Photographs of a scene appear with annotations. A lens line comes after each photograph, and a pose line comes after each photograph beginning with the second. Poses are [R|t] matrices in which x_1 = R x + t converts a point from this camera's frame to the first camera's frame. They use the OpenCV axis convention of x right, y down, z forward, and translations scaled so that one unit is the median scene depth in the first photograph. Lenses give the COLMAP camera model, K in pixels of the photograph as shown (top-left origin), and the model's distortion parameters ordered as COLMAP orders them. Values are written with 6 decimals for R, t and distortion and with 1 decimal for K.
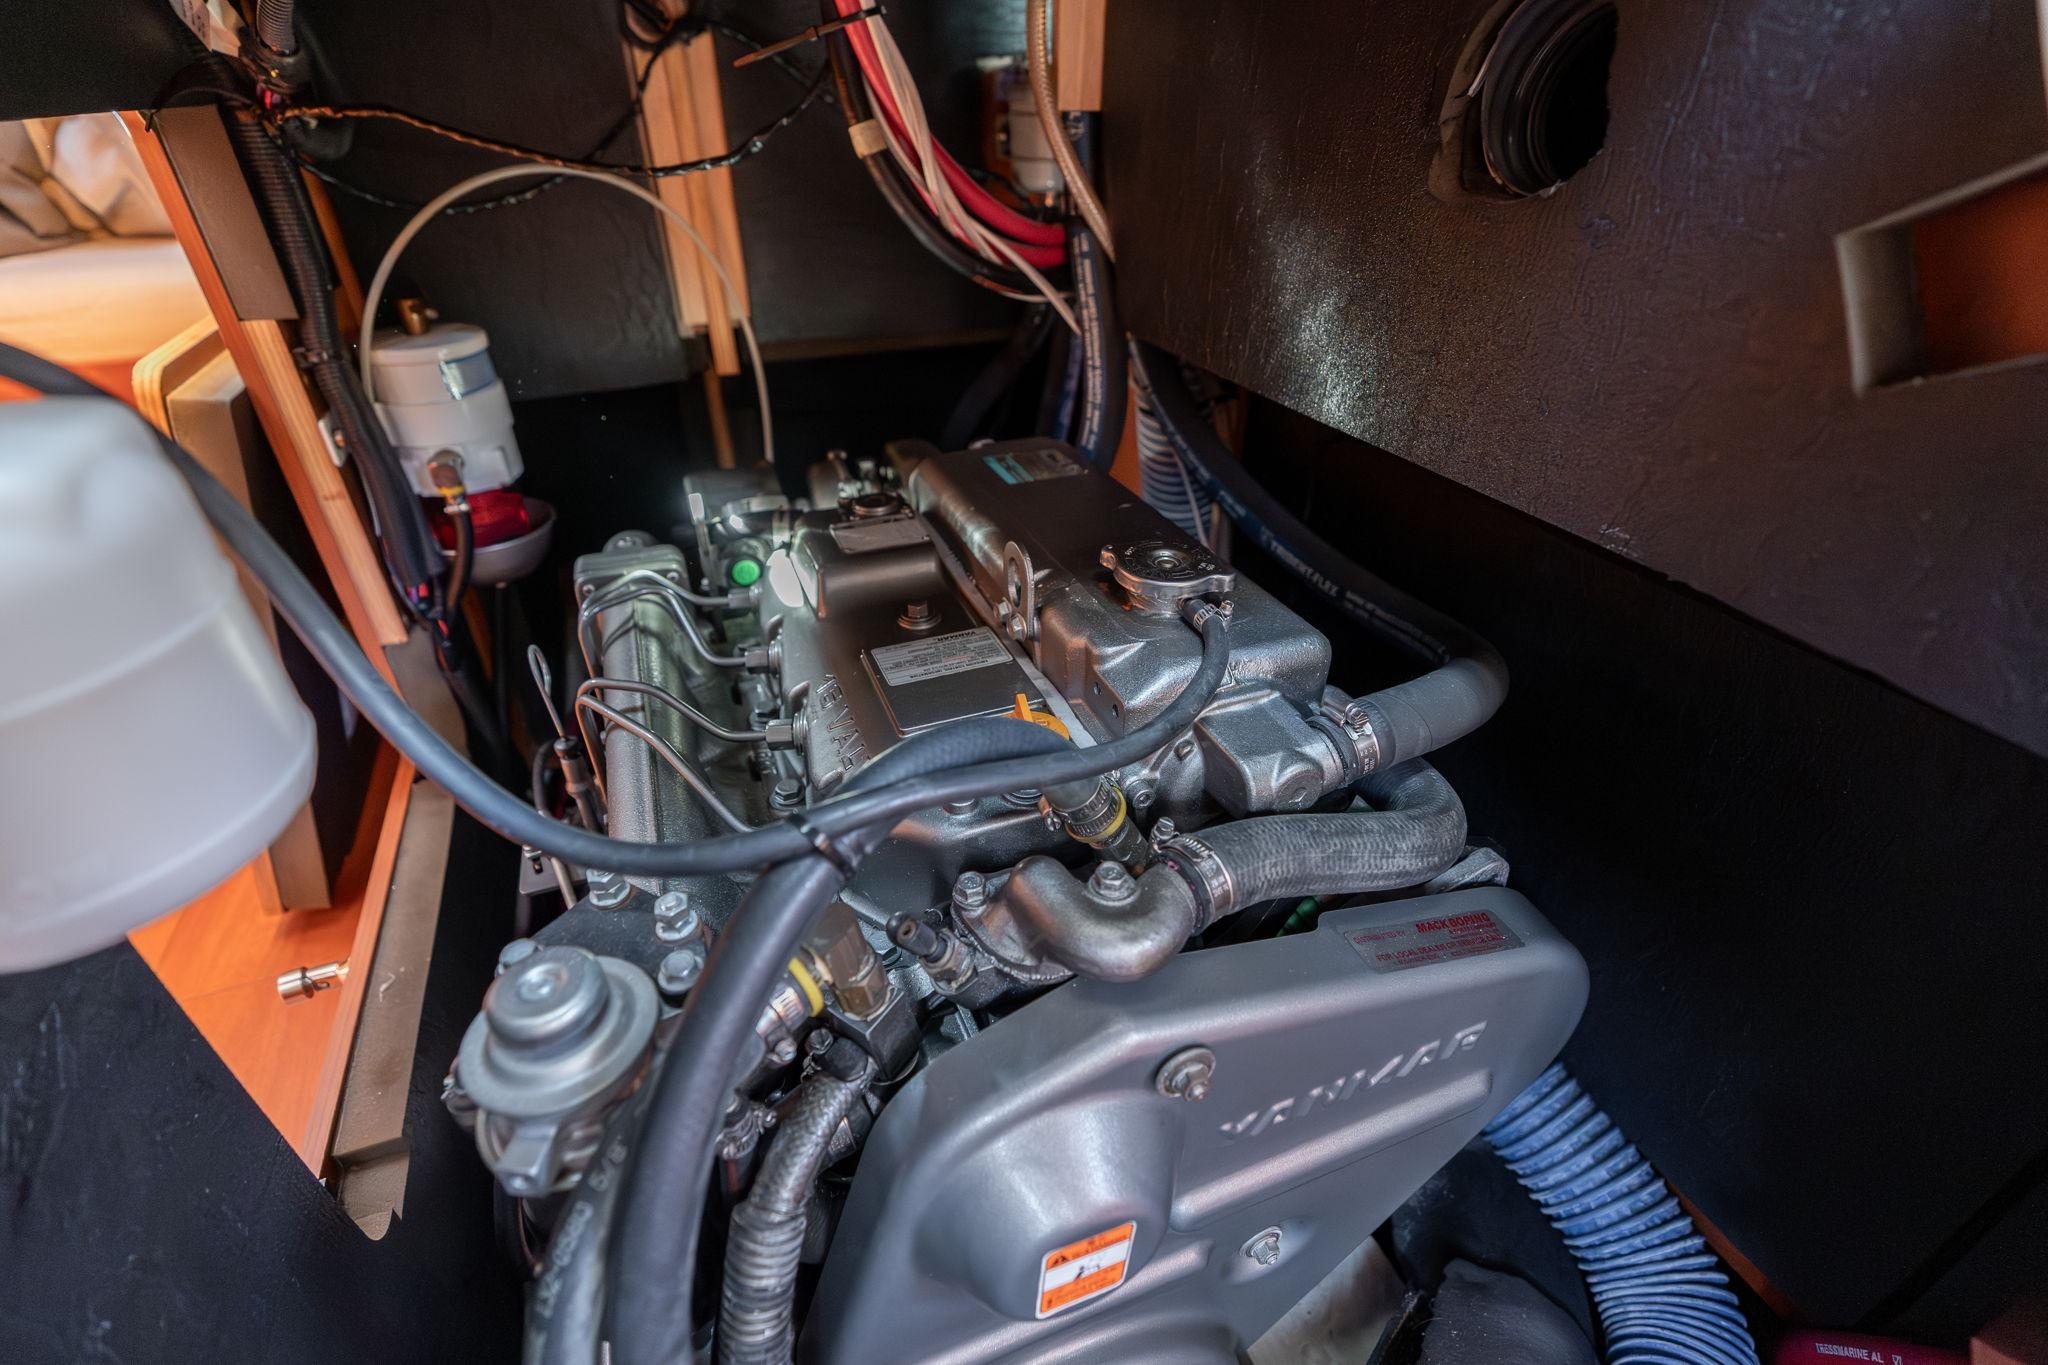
lens RADIAL K [[928.3, 0, 1029.3], [0, 928.3, 682.3], [0, 0, 1]] dist [-0.004716, 0.001039]
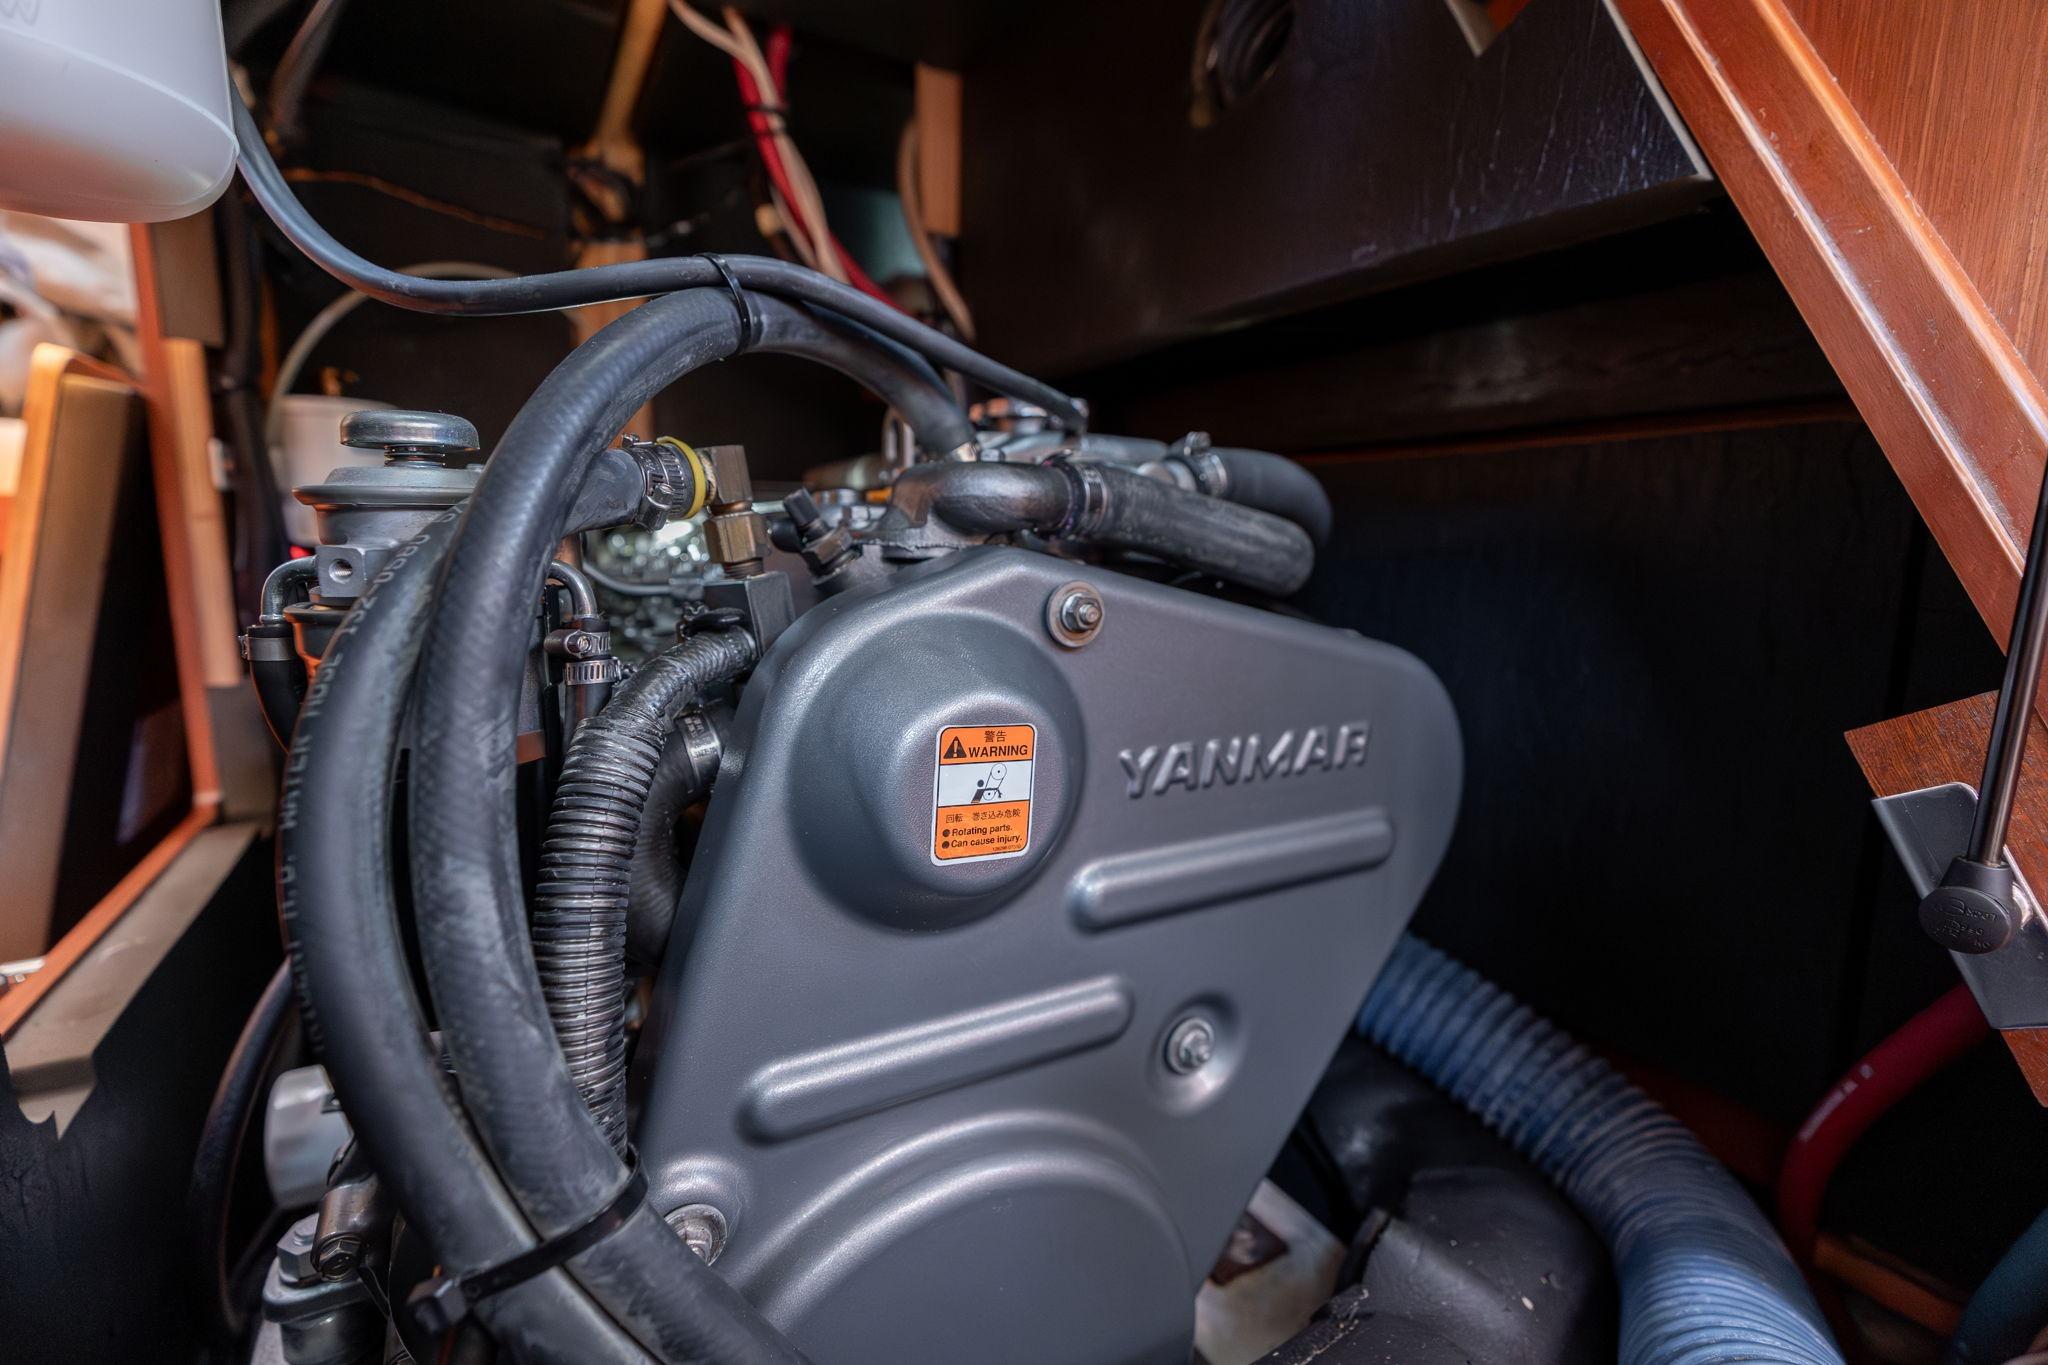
lens RADIAL K [[928.3, 0, 1029.3], [0, 928.3, 682.3], [0, 0, 1]] dist [-0.004716, 0.001039]
pose [[0.990356, -0.015061, 0.137724, -0.011613], [0.069215, 0.914916, -0.397667, 0.524324], [-0.120017, 0.403364, 0.907135, 0.070596]]
